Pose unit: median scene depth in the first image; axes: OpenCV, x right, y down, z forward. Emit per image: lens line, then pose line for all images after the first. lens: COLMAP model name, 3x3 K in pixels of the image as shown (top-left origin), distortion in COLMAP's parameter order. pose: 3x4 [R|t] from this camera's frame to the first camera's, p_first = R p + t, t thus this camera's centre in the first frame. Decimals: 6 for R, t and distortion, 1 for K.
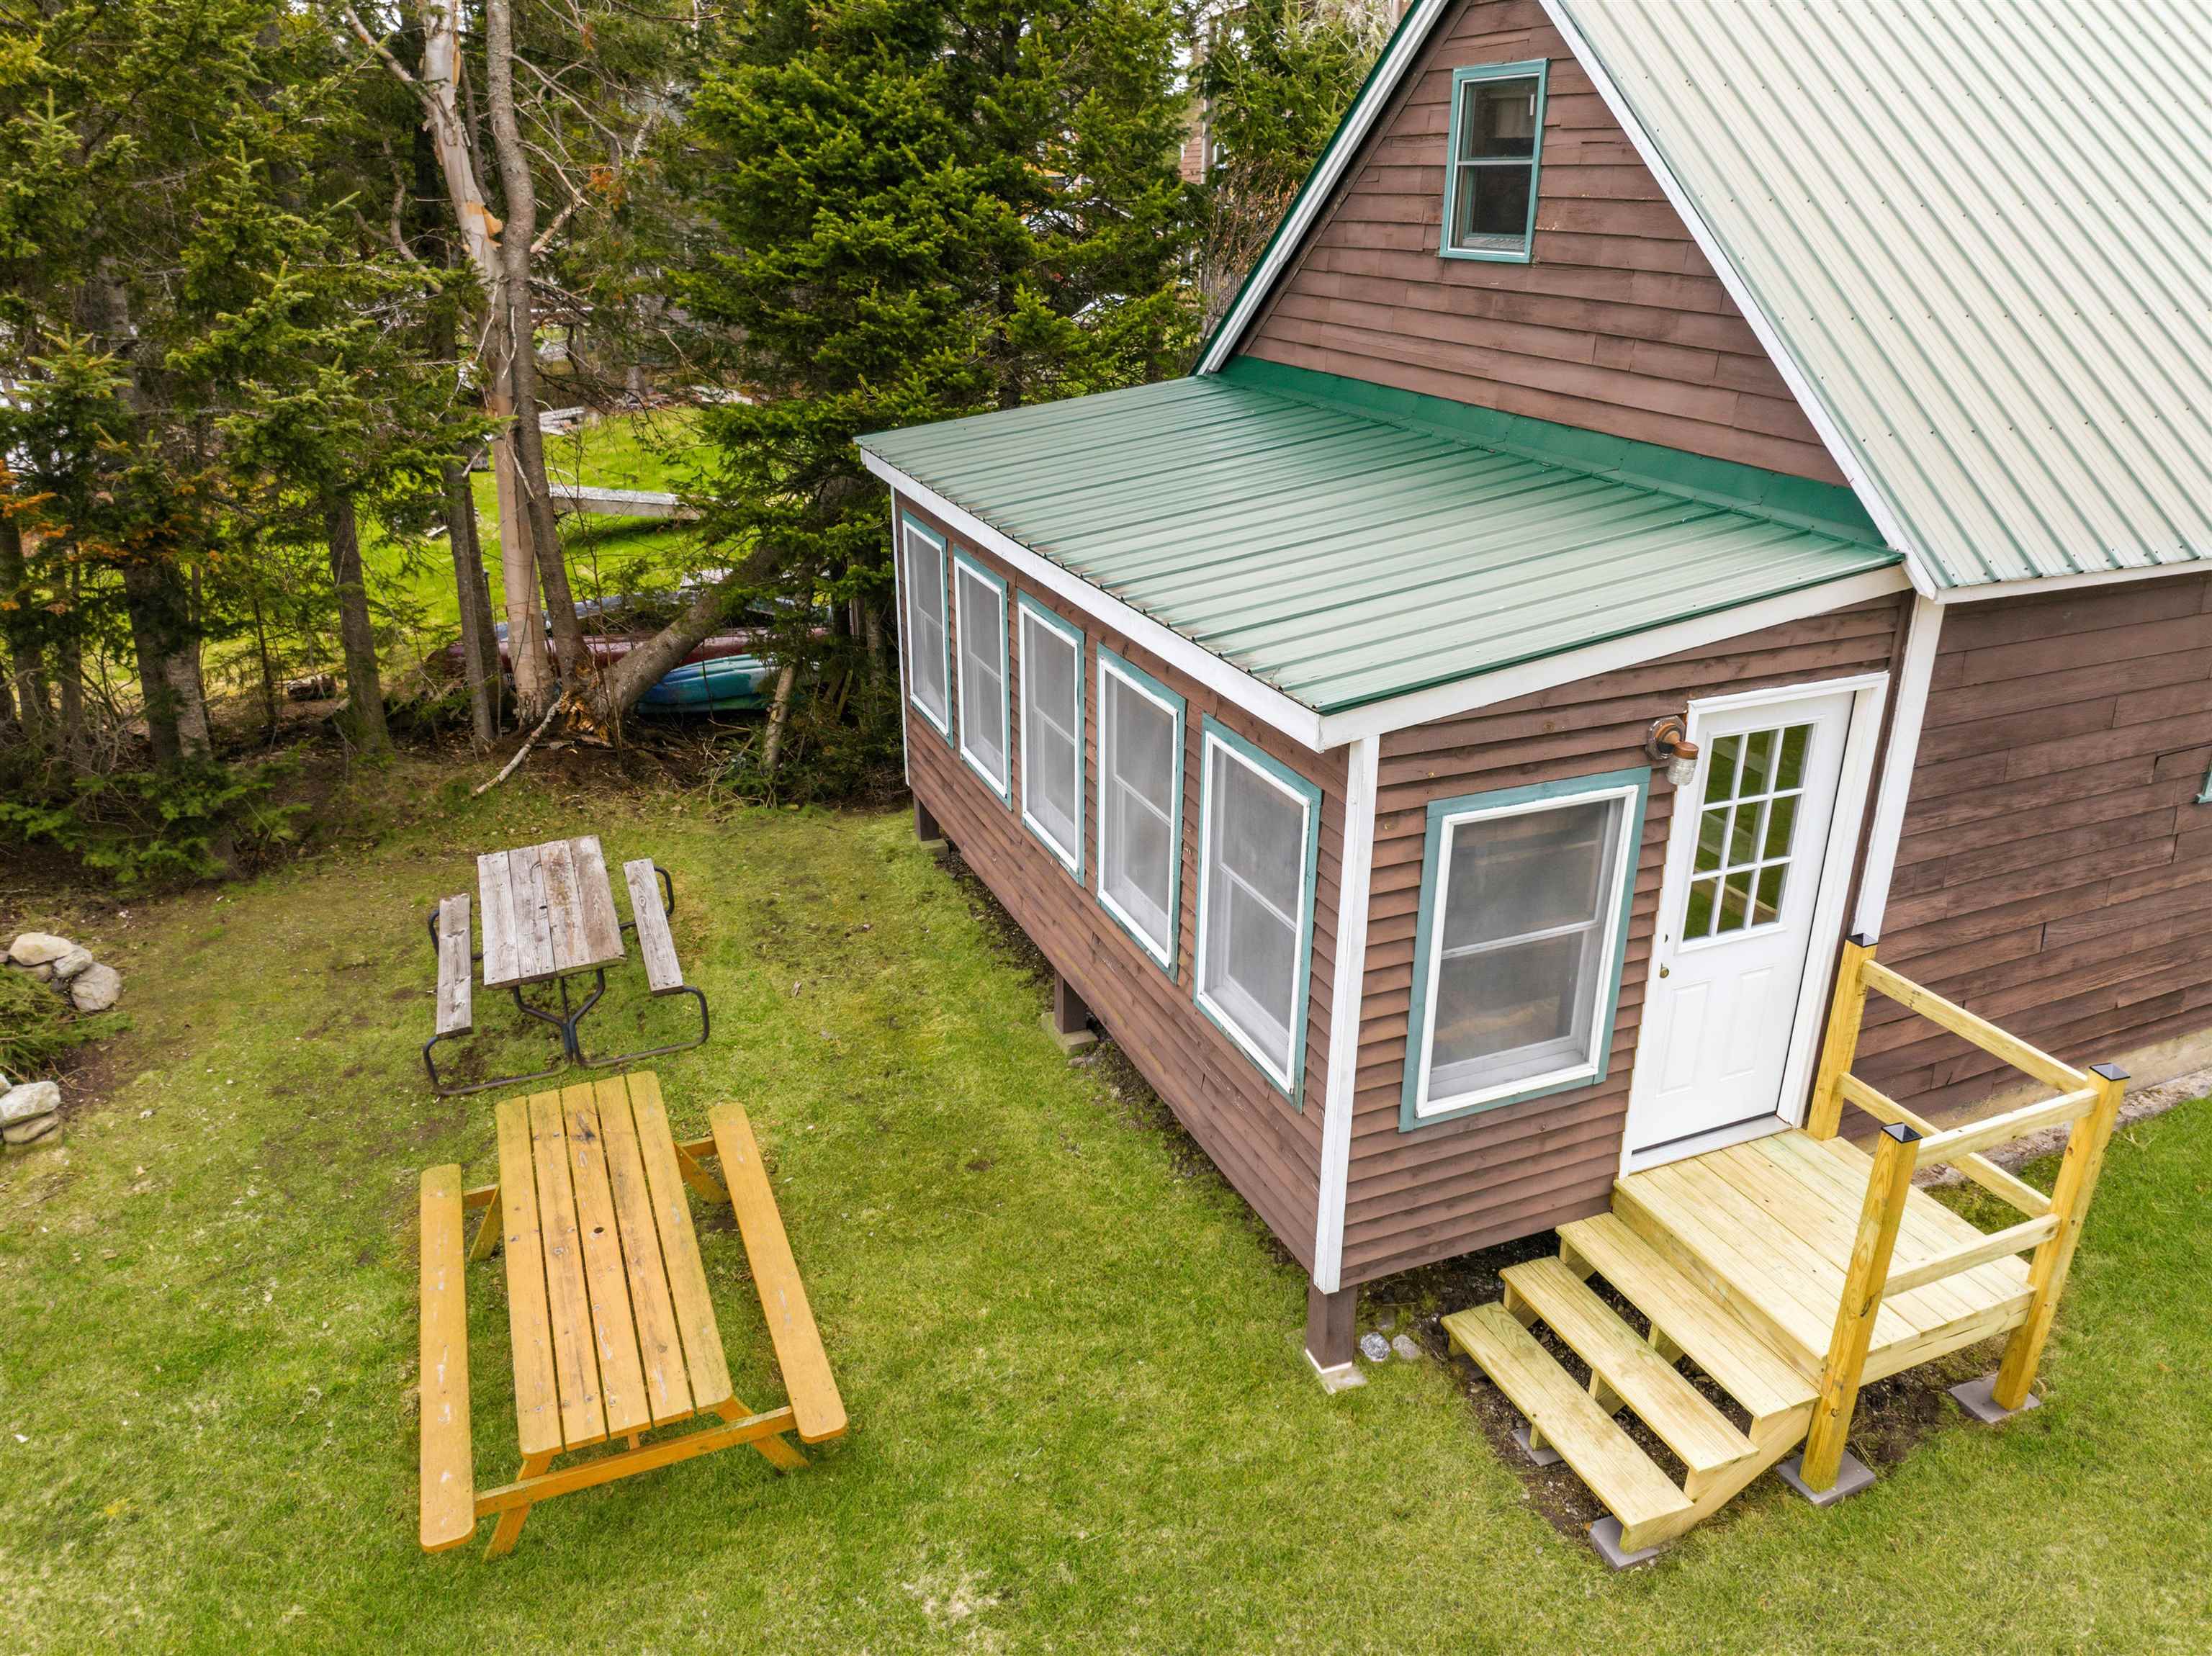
lens RADIAL K [[1559.0, 0, 1115.1], [0, 1559.0, 810.0], [0, 0, 1]] dist [-0.041508, 0.005839]
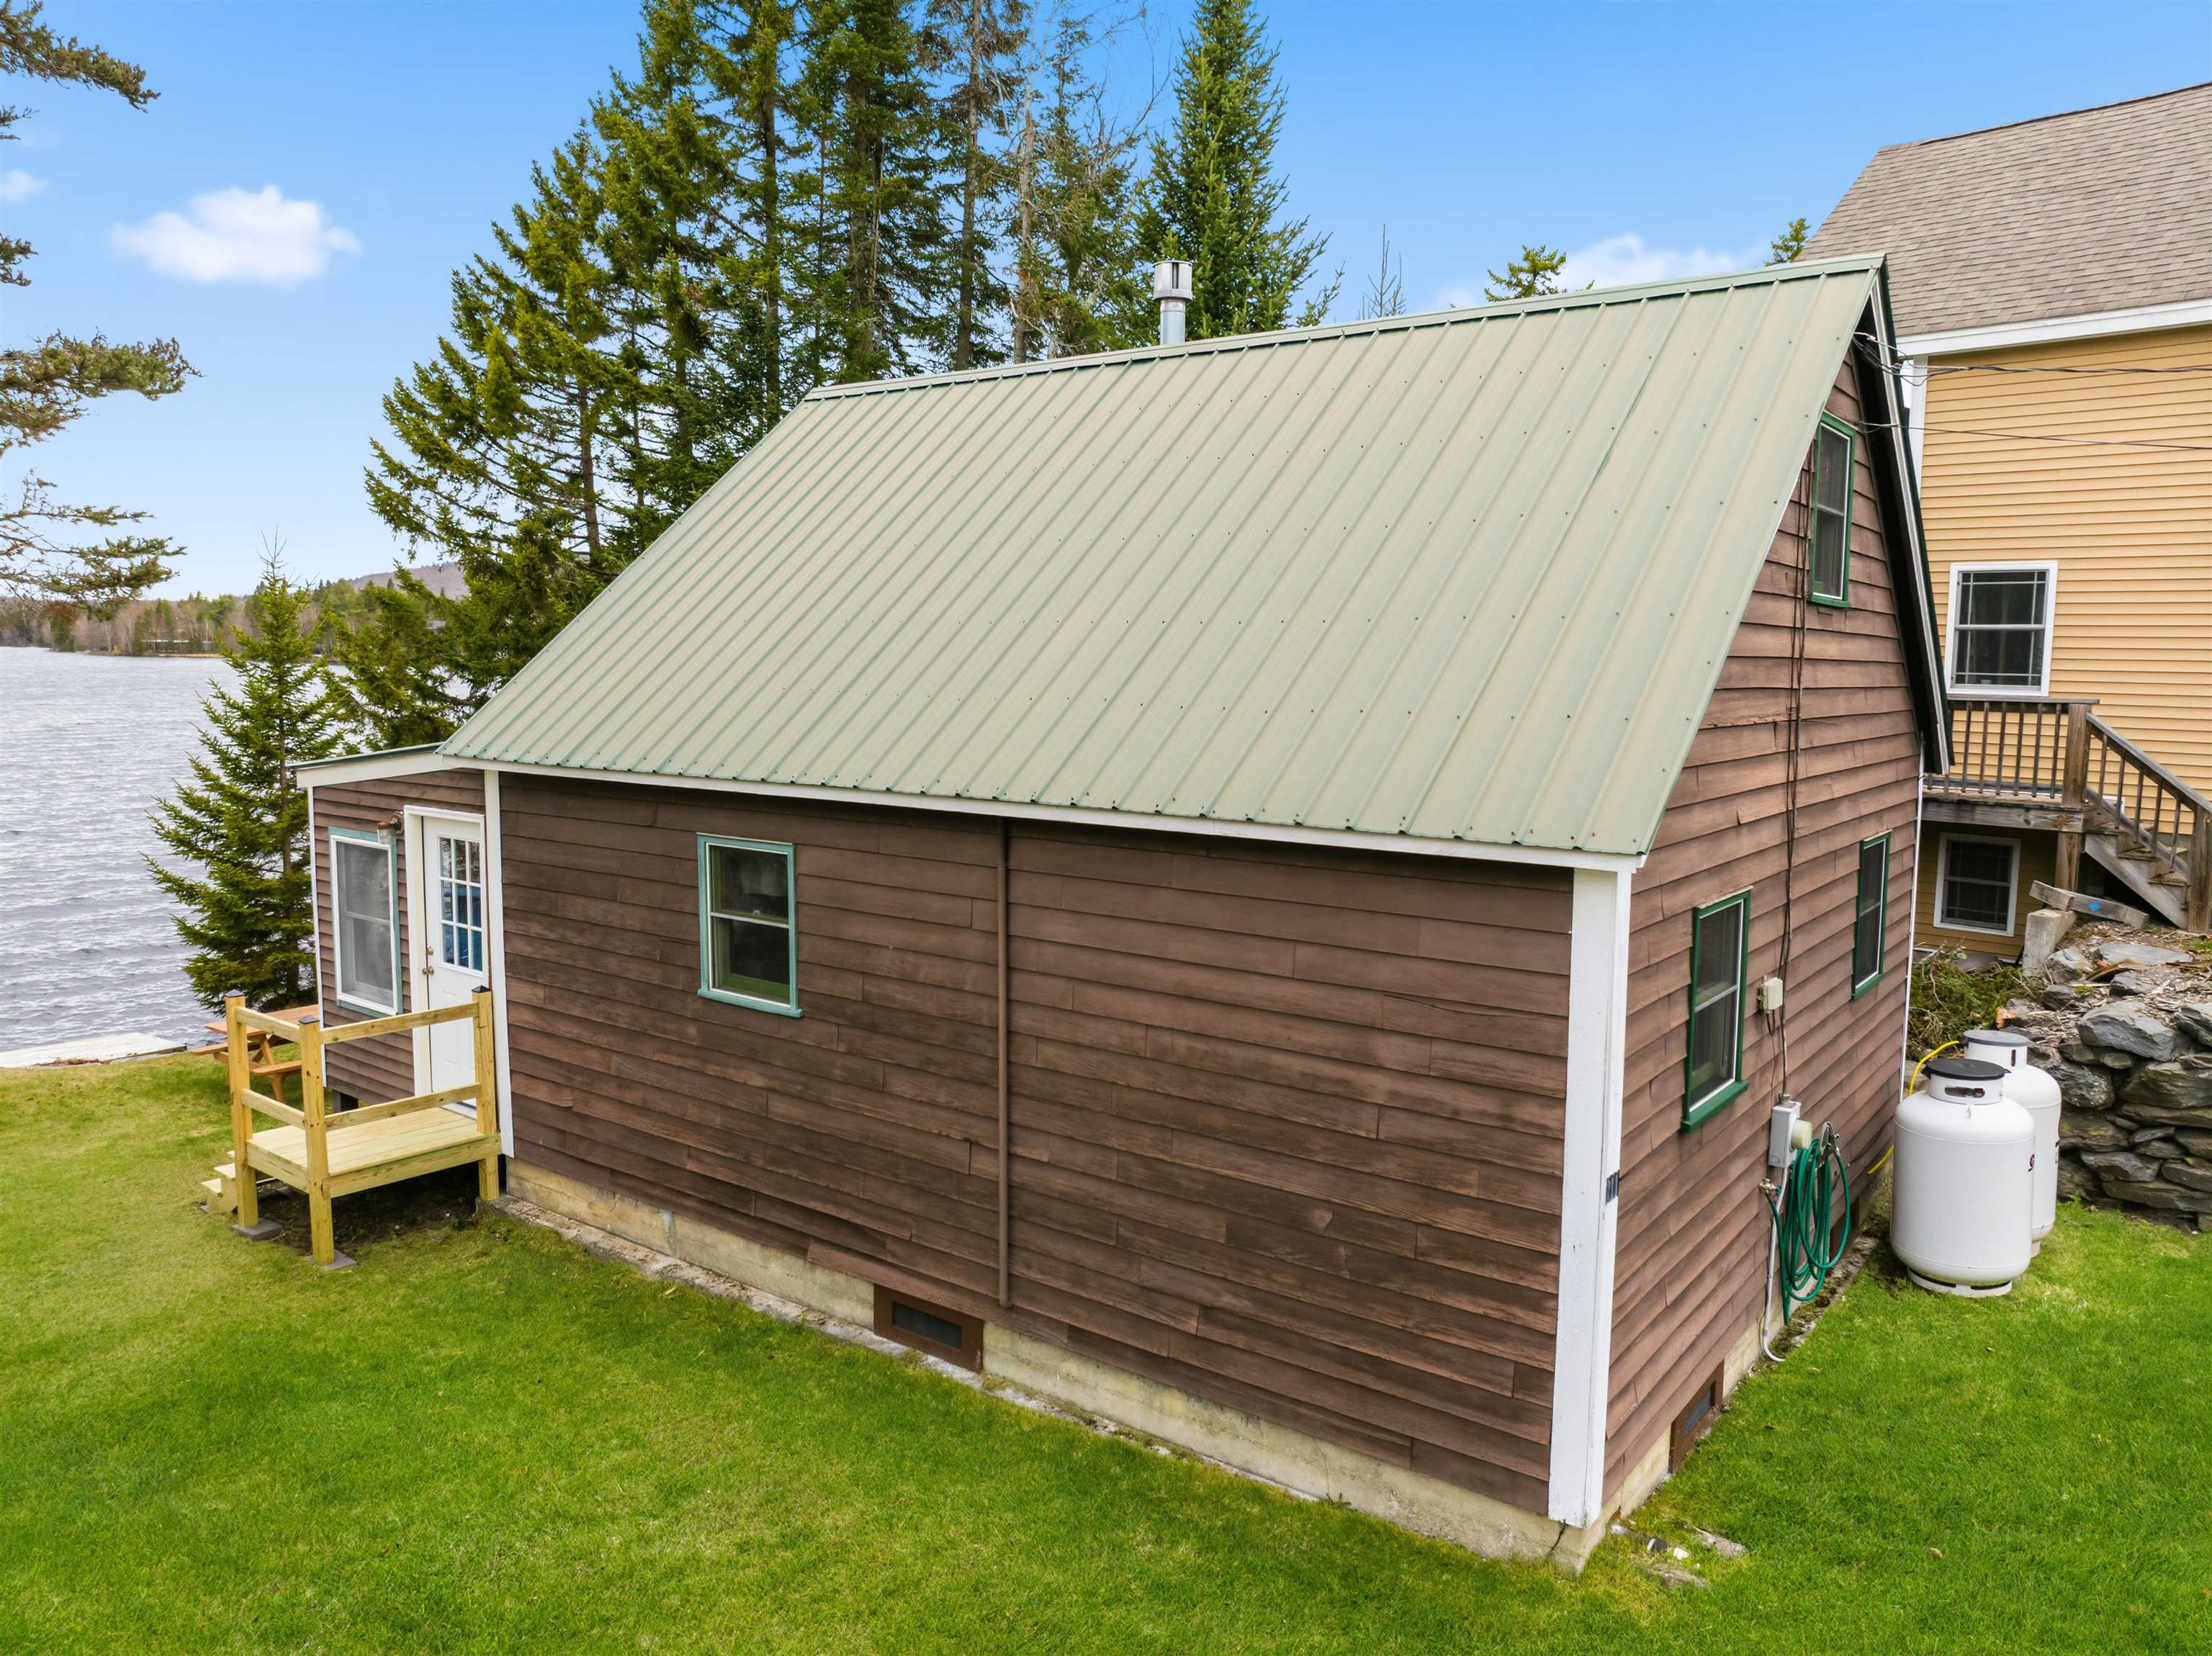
lens RADIAL K [[1559.0, 0, 1113.0], [0, 1559.0, 812.2], [0, 0, 1]] dist [-0.041508, 0.005839]
pose [[0.508864, 0.090386, -0.856088, 2.157902], [-0.330504, 0.938772, -0.097338, -0.146455], [0.794874, 0.332472, 0.507580, 0.654376]]
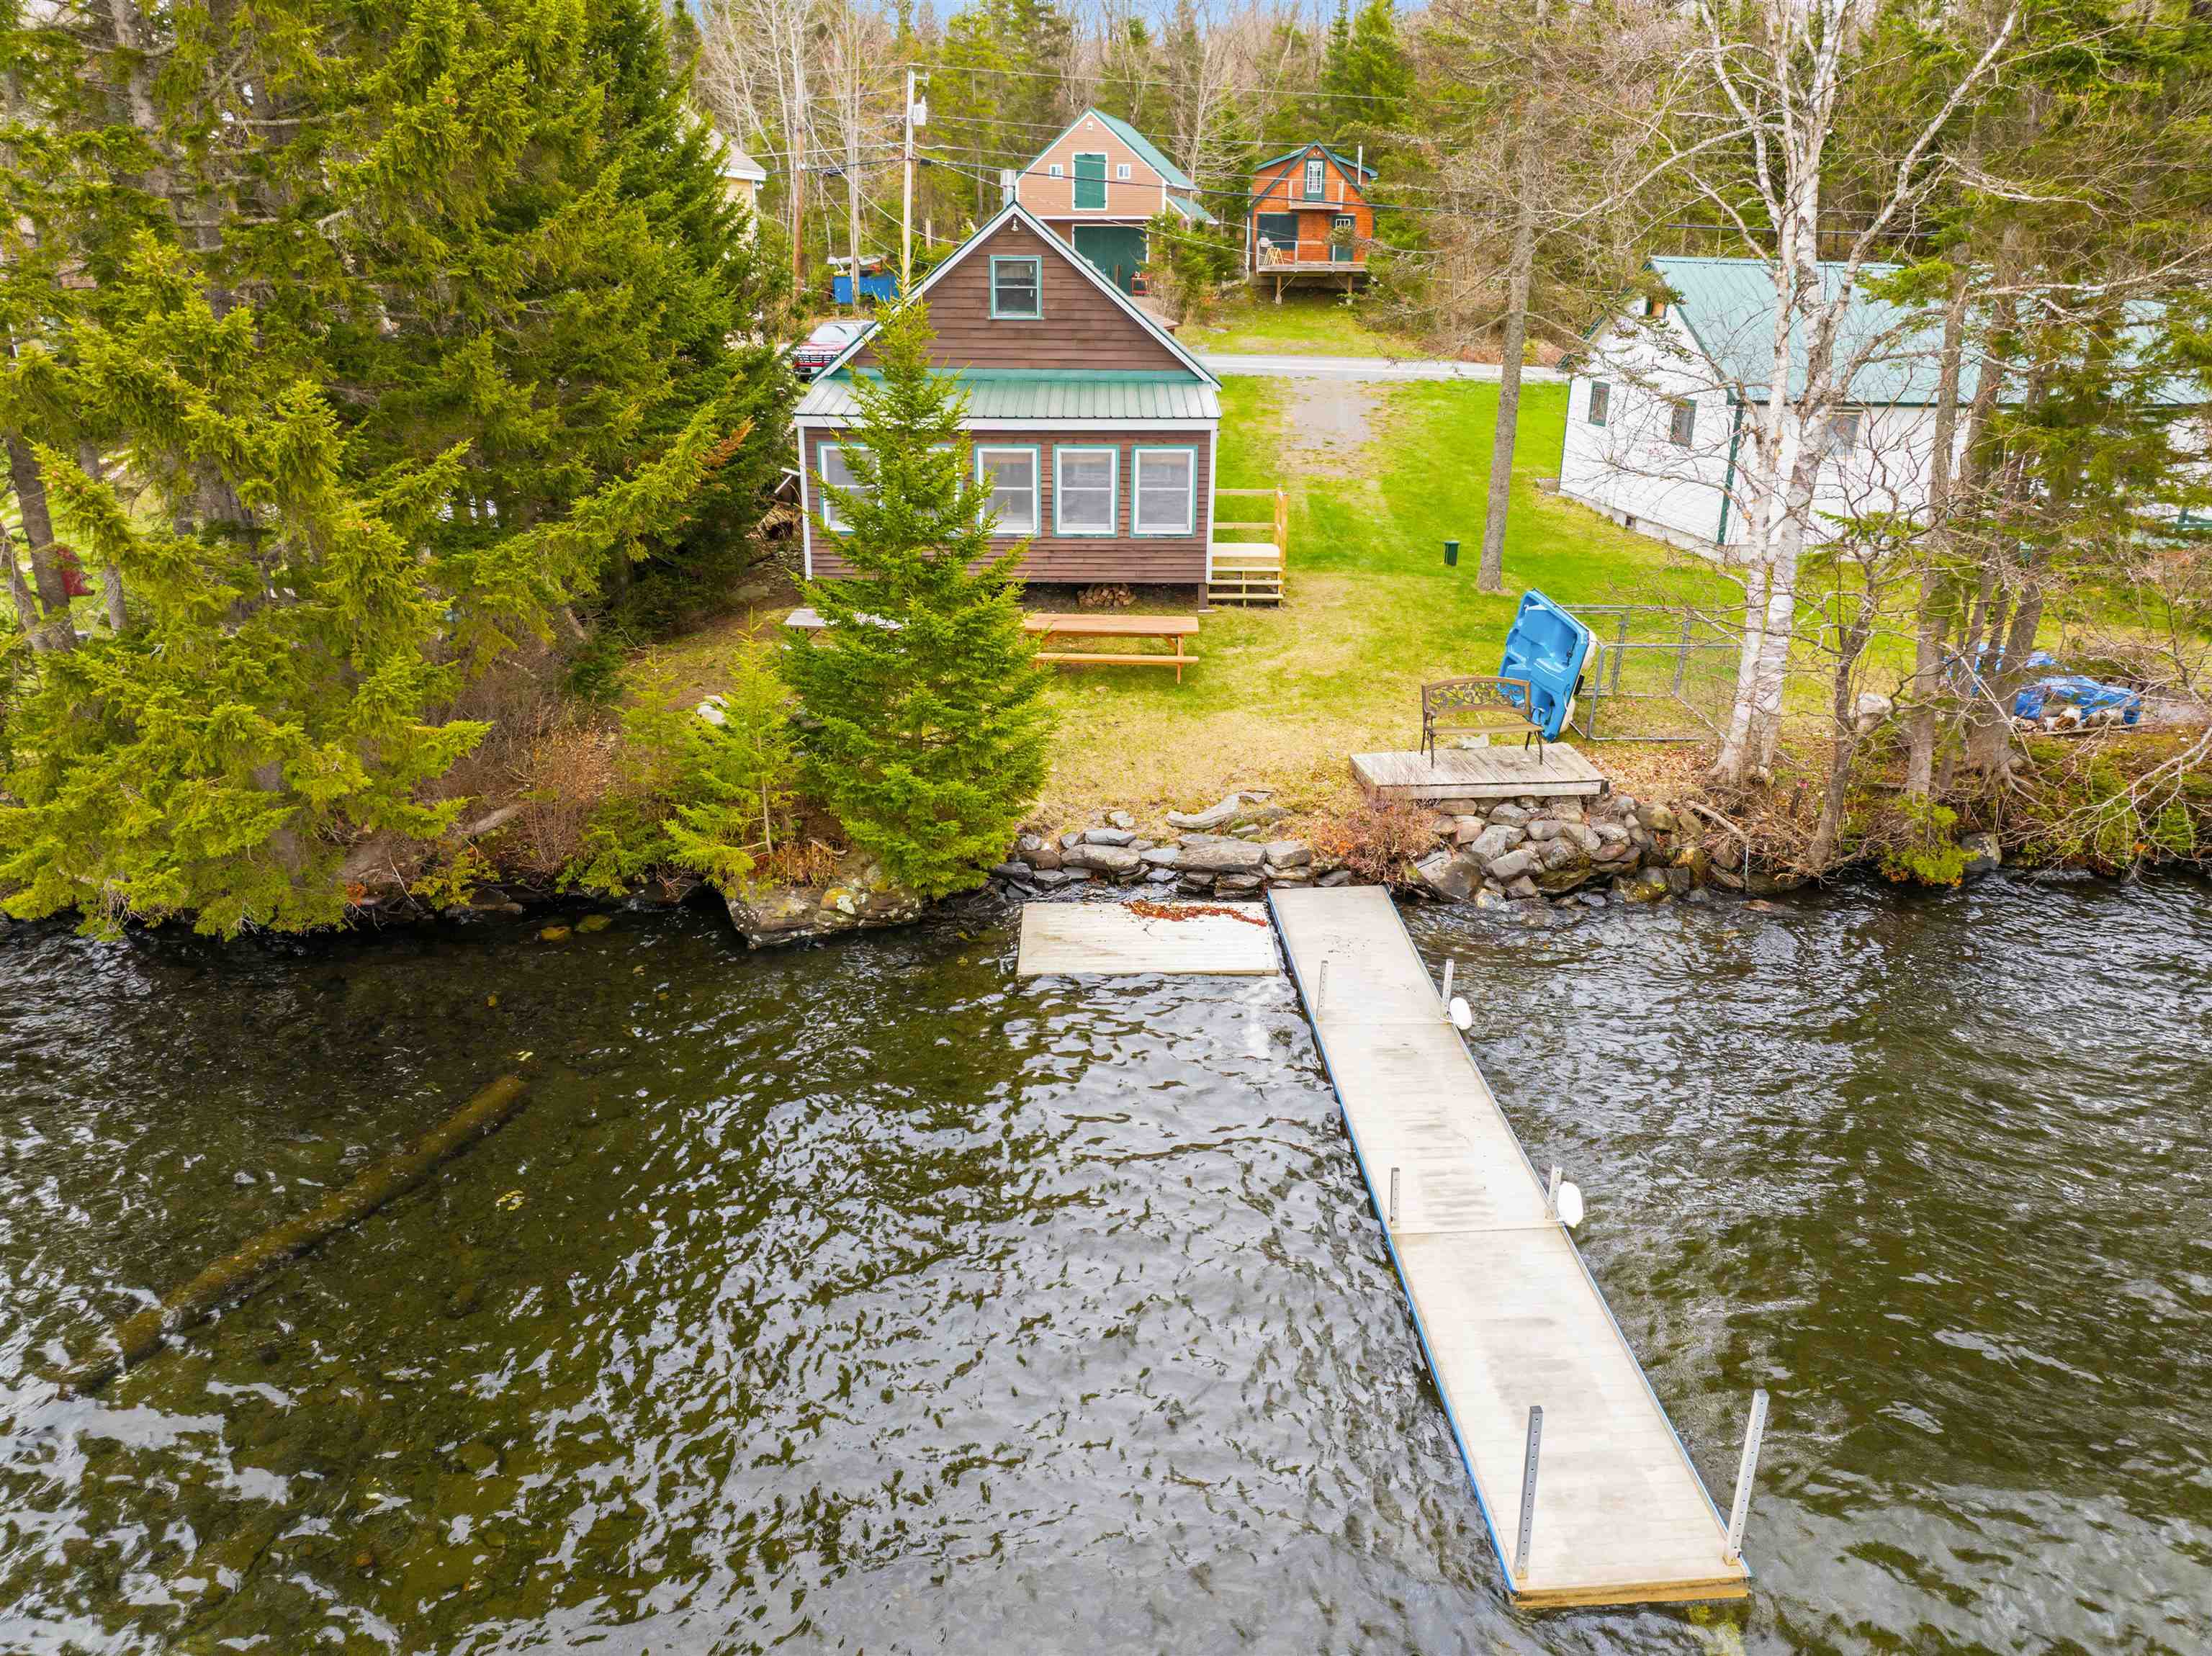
lens RADIAL K [[1559.0, 0, 1117.7], [0, 1559.0, 827.8], [0, 0, 1]] dist [-0.041508, 0.005839]
pose [[0.371779, -0.317601, 0.872301, -3.261399], [0.336278, 0.921912, 0.192340, 0.047396], [-0.865273, 0.221828, 0.449550, -0.369874]]
